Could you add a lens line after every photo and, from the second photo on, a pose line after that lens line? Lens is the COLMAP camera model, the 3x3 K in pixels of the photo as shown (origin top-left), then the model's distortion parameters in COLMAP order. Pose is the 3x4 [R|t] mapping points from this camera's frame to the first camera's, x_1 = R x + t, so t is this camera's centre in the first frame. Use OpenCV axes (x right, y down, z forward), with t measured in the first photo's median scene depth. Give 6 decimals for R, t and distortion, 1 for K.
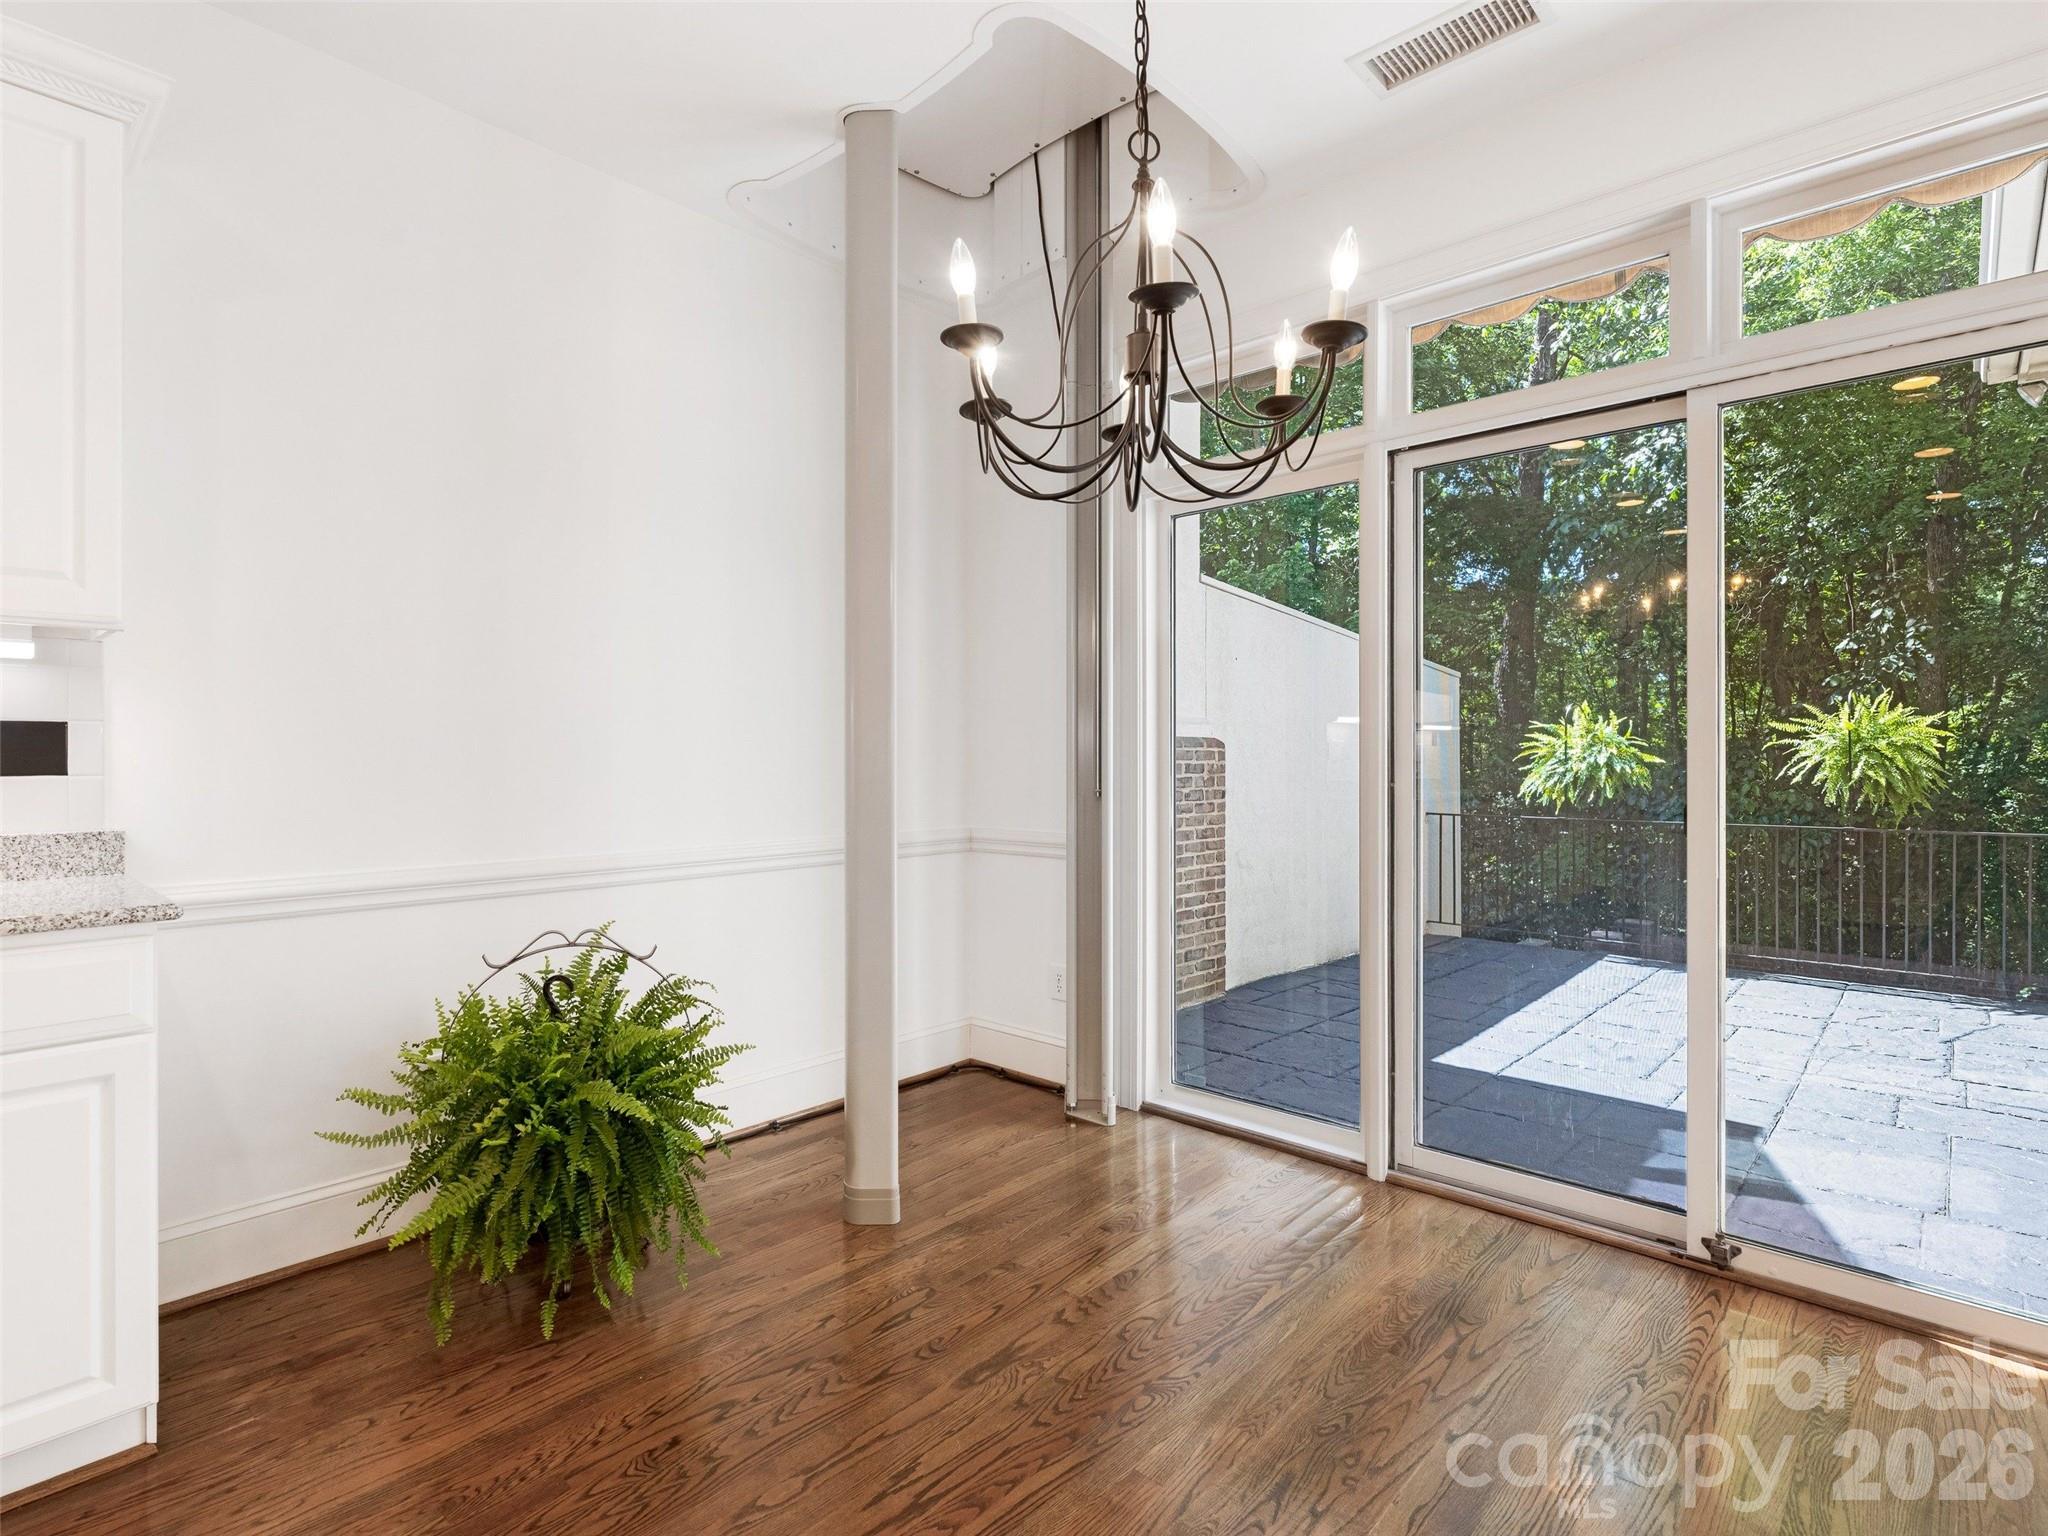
lens RADIAL K [[1040.9, 0, 1032.3], [0, 1040.9, 761.5], [0, 0, 1]] dist [-0.002803, -0.000316]
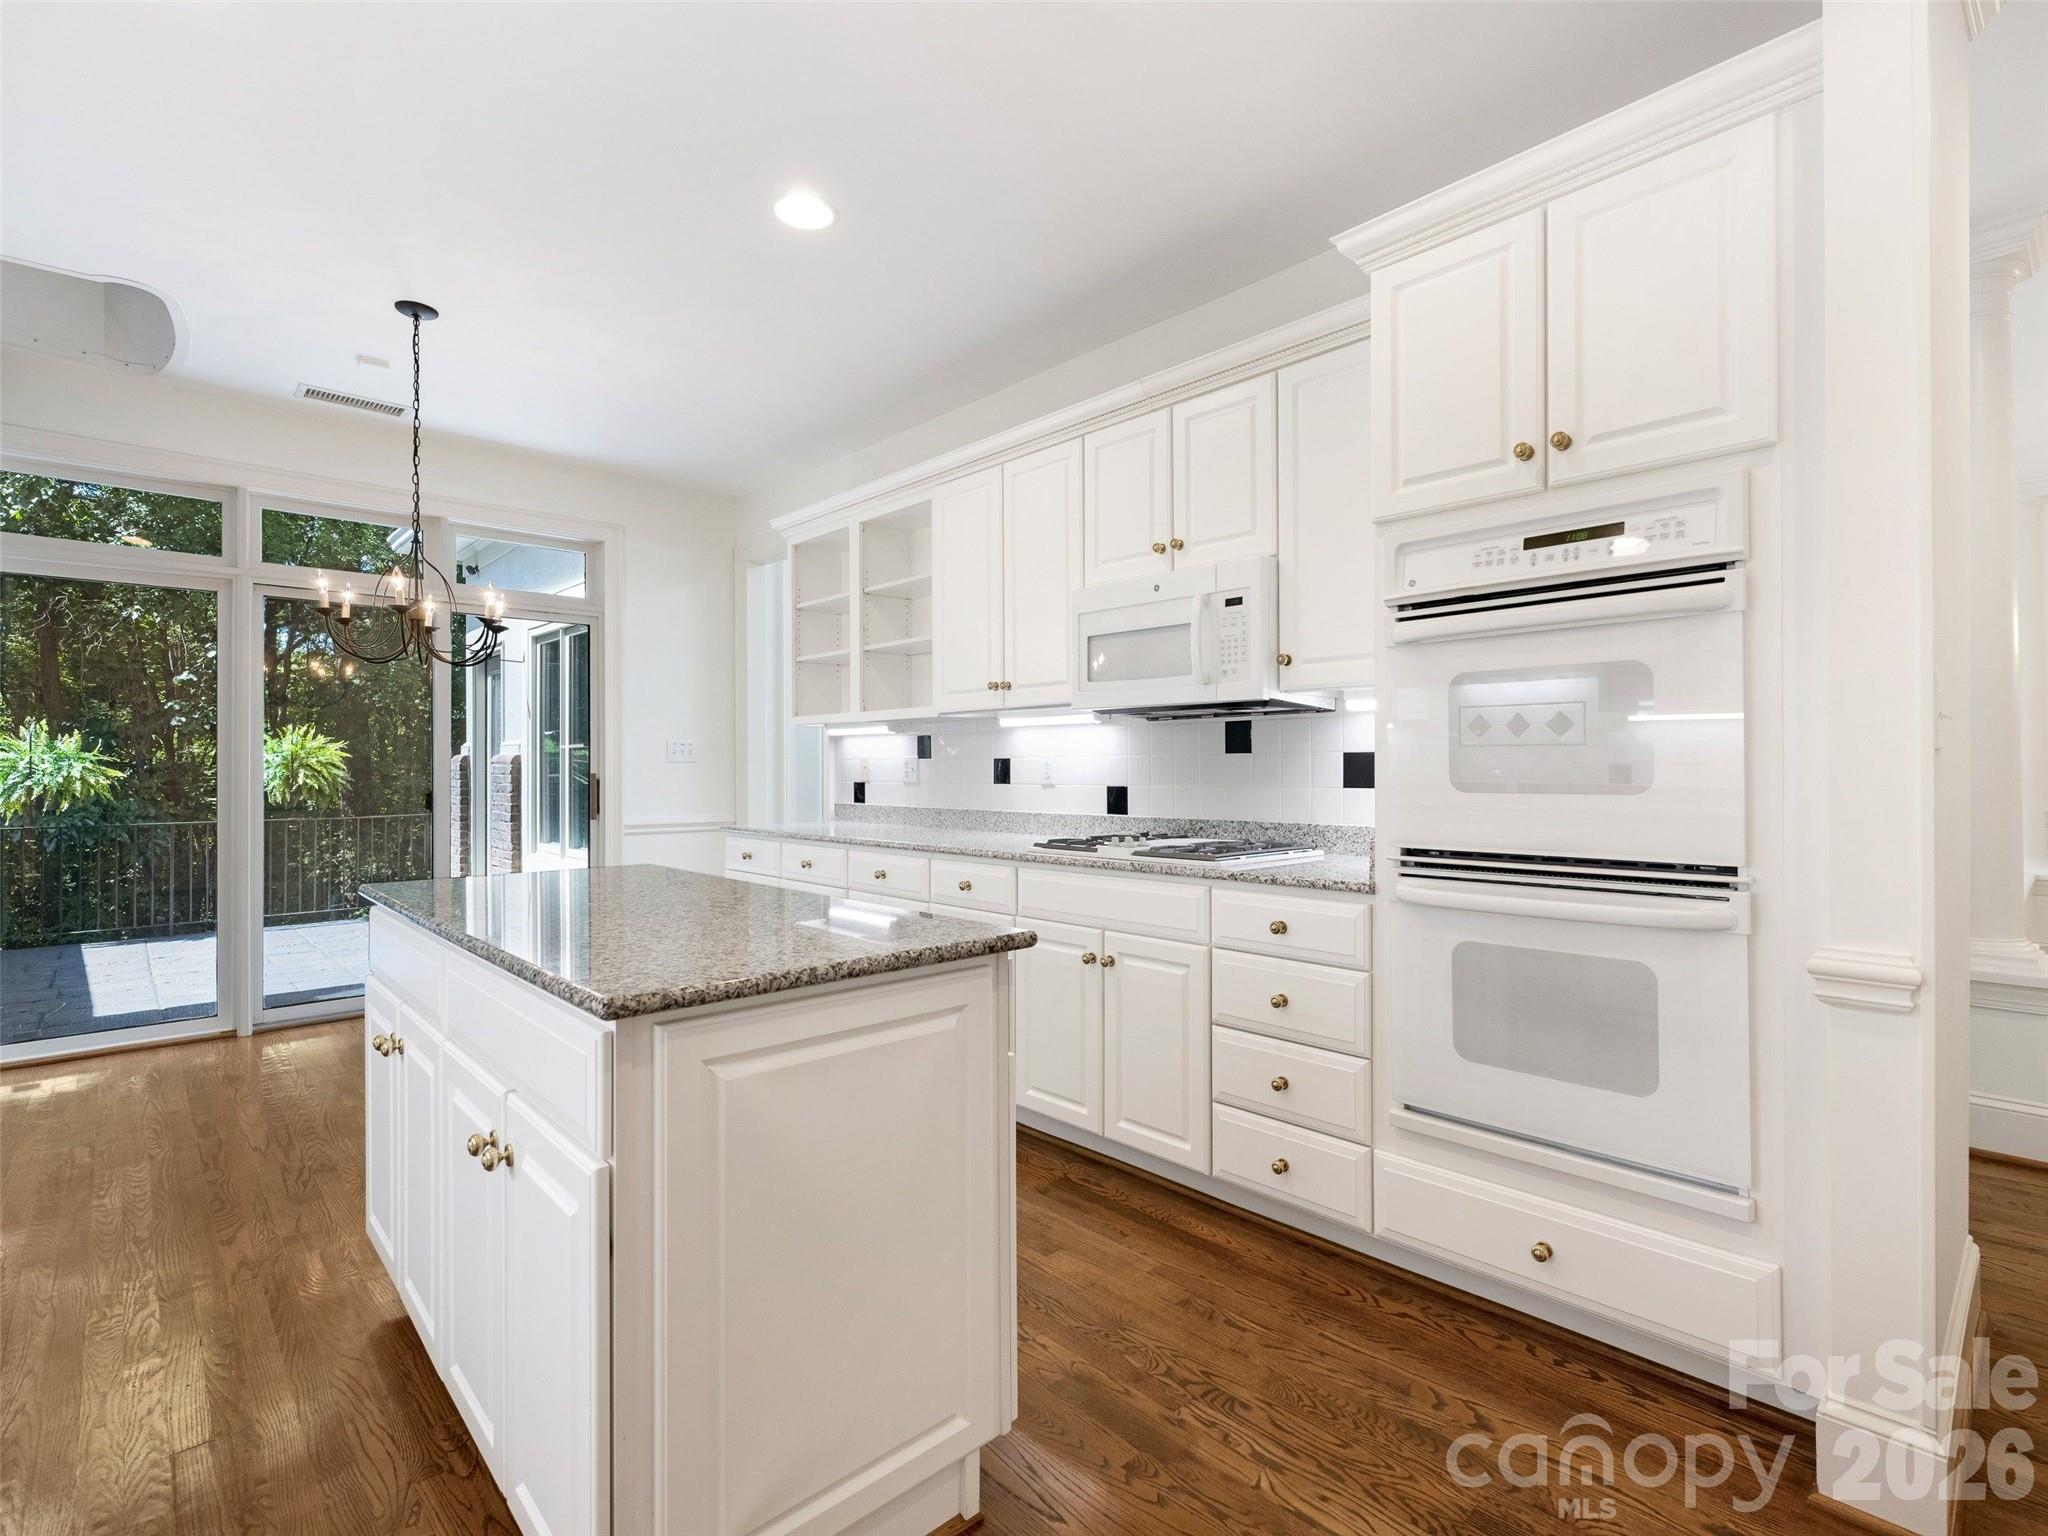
lens RADIAL K [[961.3, 0, 1055.6], [0, 961.3, 754.5], [0, 0, 1]] dist [0.004995, -0.000191]
pose [[0.073828, 0.012675, 0.997190, -0.476449], [0.006156, 0.999894, -0.013165, -0.001785], [-0.997252, 0.007110, 0.073742, -0.162182]]
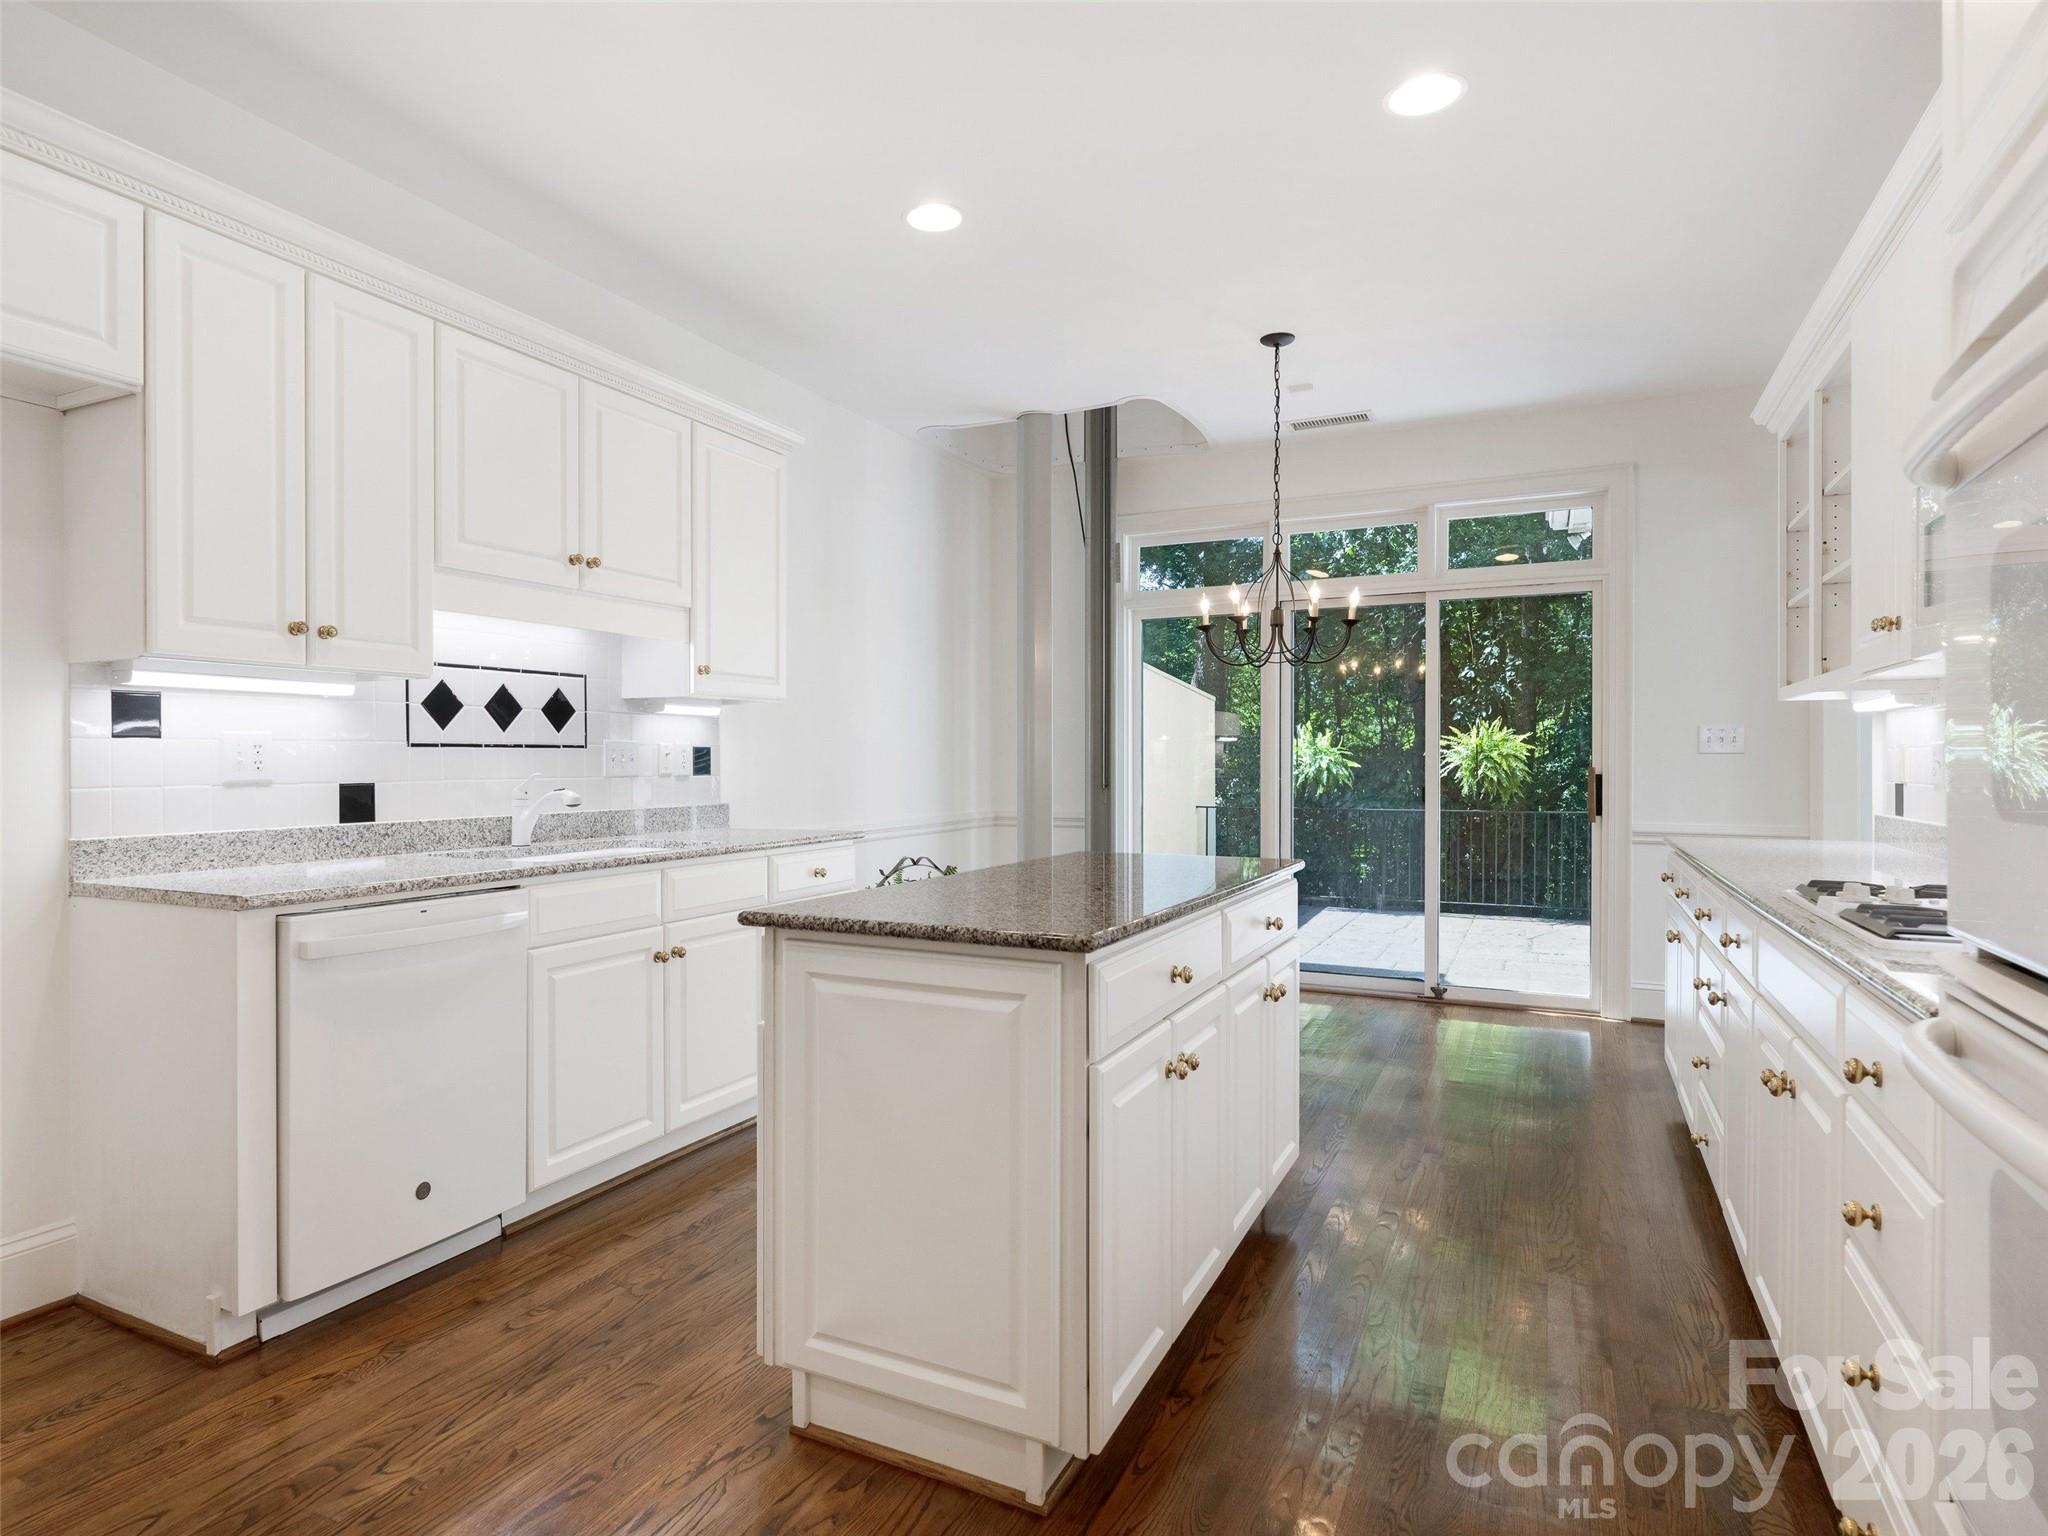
lens RADIAL K [[1139.4, 0, 980.7], [0, 1139.4, 773.0], [0, 0, 1]] dist [-0.007704, 0.002191]
pose [[0.964433, -0.003321, 0.264308, -0.329175], [0.001871, 0.999982, 0.005735, 0.000233], [-0.264322, -0.005037, 0.964421, -0.384406]]
